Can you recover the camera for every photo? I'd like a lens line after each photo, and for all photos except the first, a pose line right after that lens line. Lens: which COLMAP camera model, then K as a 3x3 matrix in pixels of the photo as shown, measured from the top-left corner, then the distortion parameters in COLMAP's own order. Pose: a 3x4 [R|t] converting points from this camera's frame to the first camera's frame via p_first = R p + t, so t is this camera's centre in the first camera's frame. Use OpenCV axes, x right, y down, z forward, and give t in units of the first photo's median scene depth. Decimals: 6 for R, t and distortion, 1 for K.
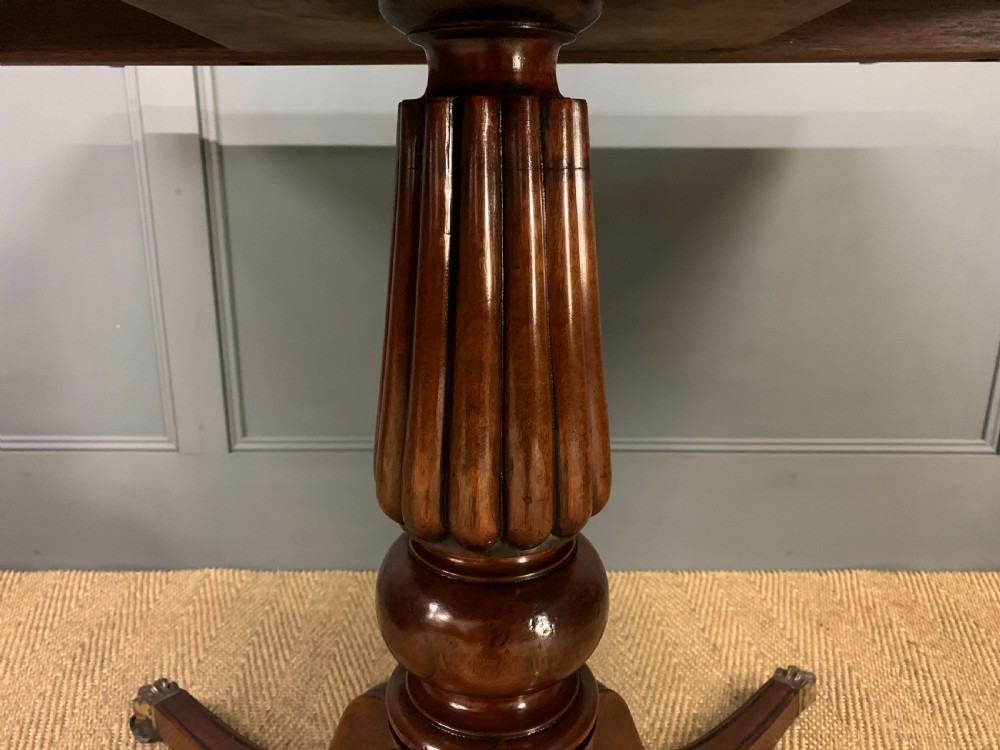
lens RADIAL K [[759.7, 0, 500.0], [0, 759.7, 366.7], [0, 0, 1]] dist [0.037909, -0.043256]
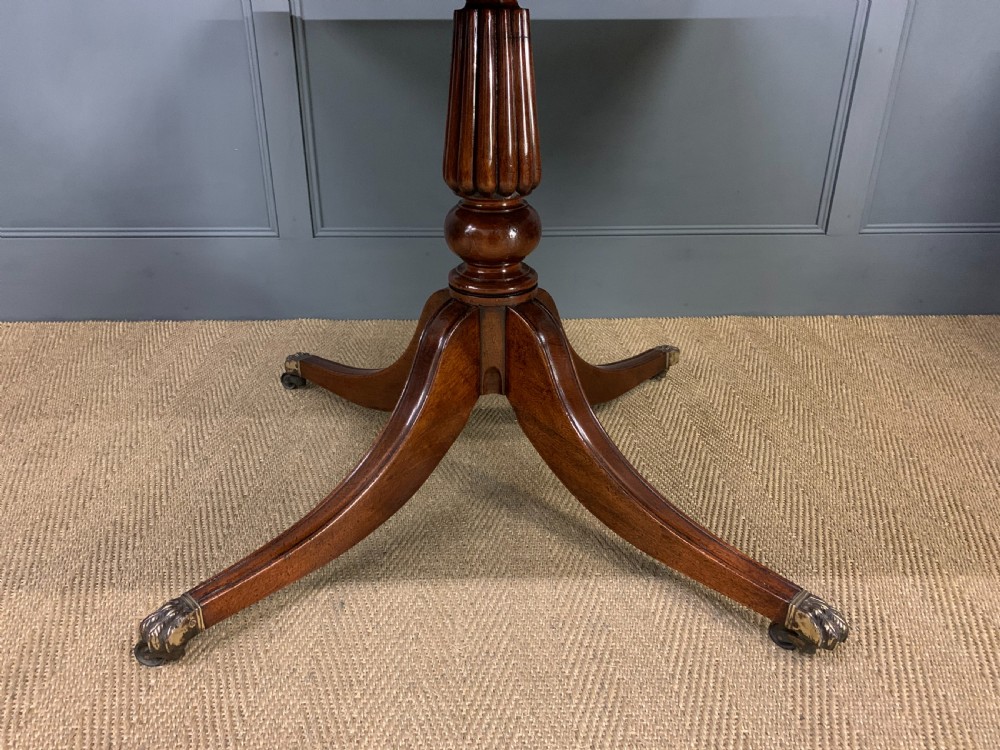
lens RADIAL K [[759.7, 0, 495.0], [0, 759.7, 367.7], [0, 0, 1]] dist [0.037909, -0.043256]
pose [[0.999963, -0.008044, 0.002952, -0.005308], [0.007474, 0.987307, 0.158648, 0.142576], [-0.004190, -0.158620, 0.987331, -0.570239]]
